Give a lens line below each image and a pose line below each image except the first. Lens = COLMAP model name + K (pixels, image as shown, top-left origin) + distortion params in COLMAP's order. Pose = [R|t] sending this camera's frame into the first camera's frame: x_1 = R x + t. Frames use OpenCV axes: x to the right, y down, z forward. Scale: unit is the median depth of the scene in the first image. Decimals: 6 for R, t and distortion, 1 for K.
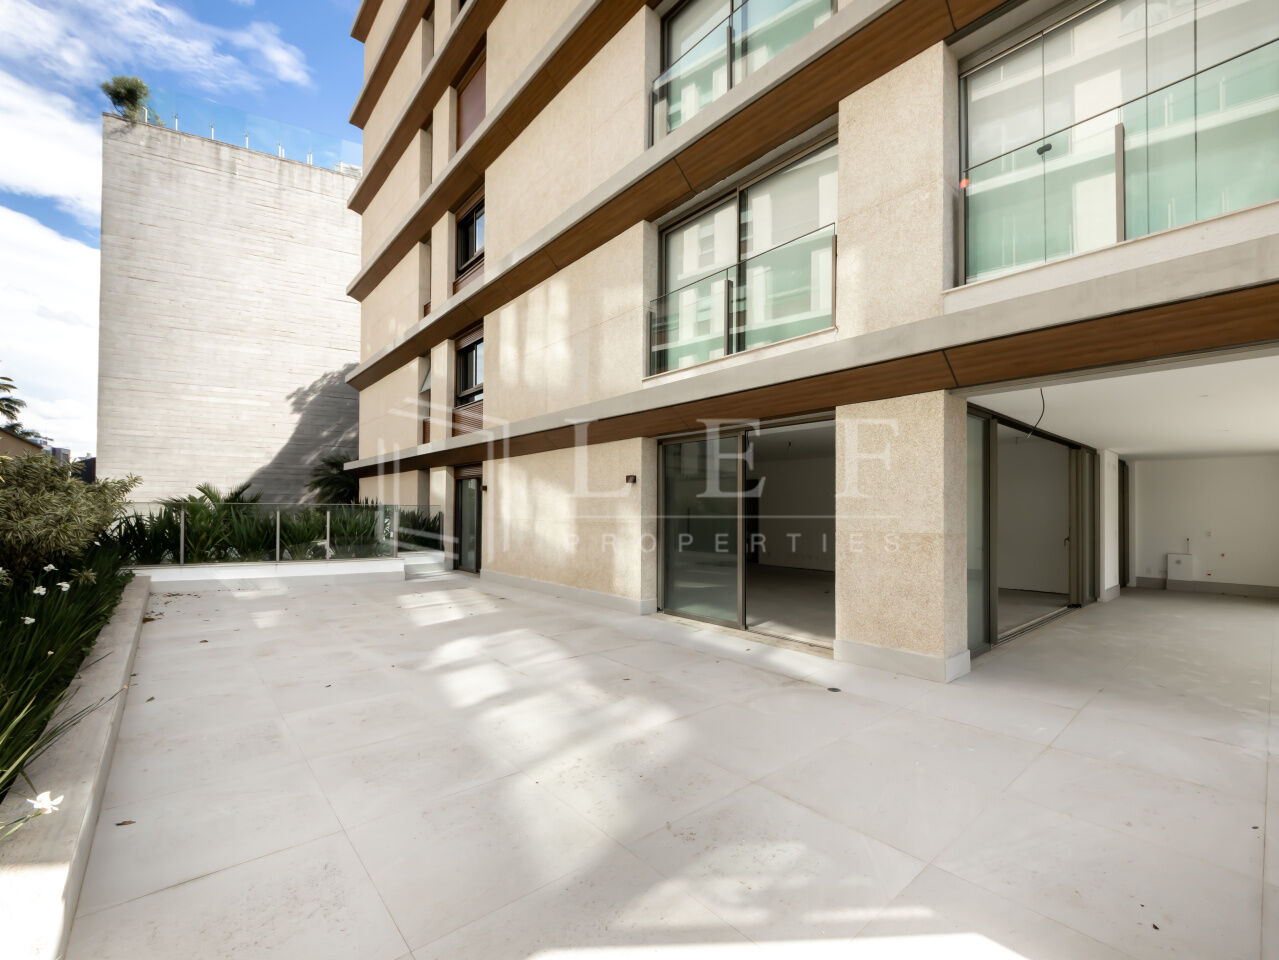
lens RADIAL K [[551.0, 0, 631.6], [0, 551.0, 488.6], [0, 0, 1]] dist [0.017205, -0.010517]
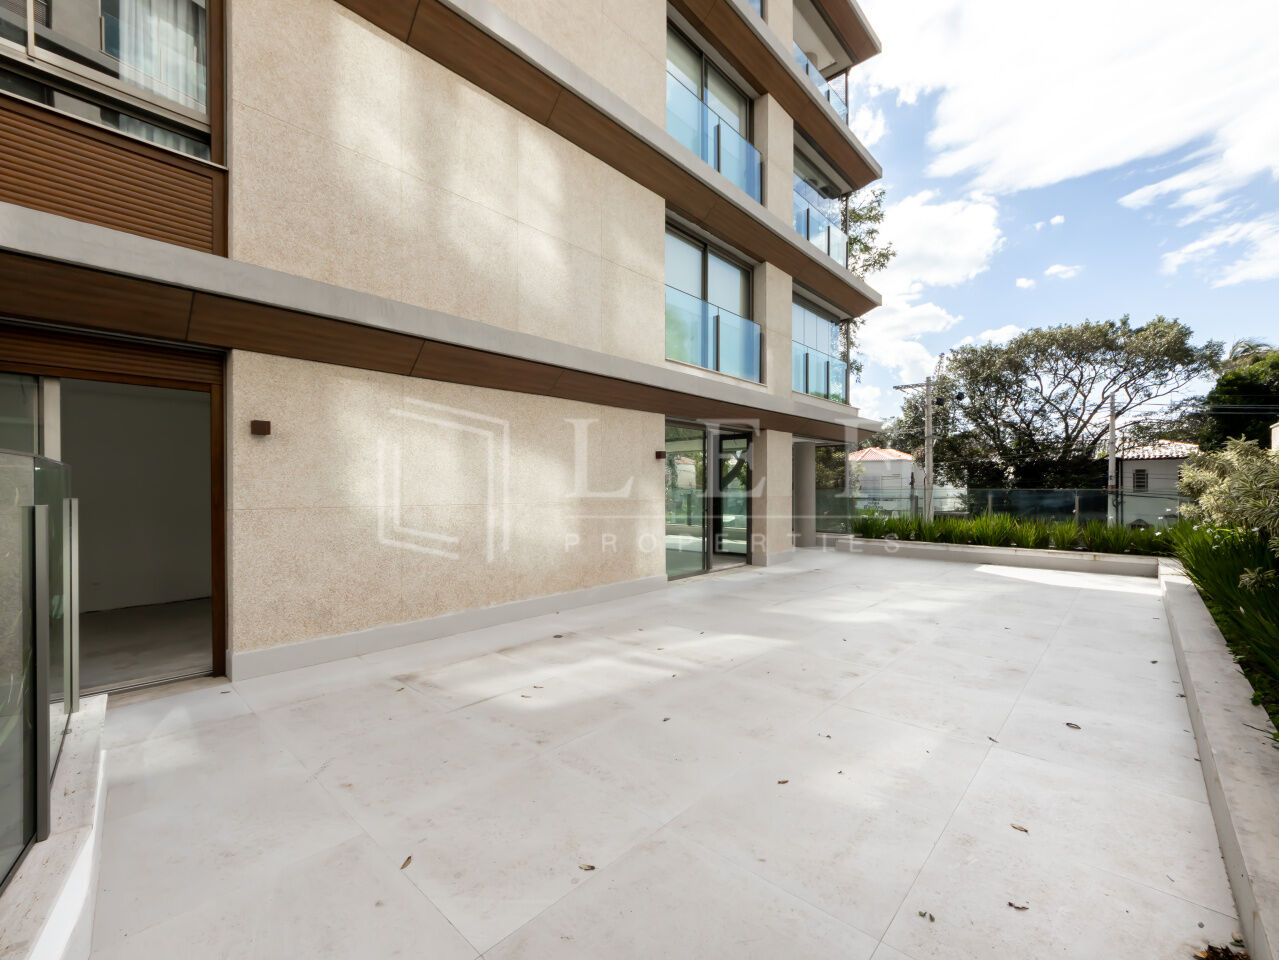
lens RADIAL K [[548.5, 0, 639.5], [0, 548.5, 480.0], [0, 0, 1]] dist [0.001057, 0.000132]
pose [[-0.134544, 0.004350, 0.990898, -0.859622], [-0.040168, 0.999145, -0.009840, 0.034442], [-0.990093, -0.041126, -0.134255, 1.033239]]
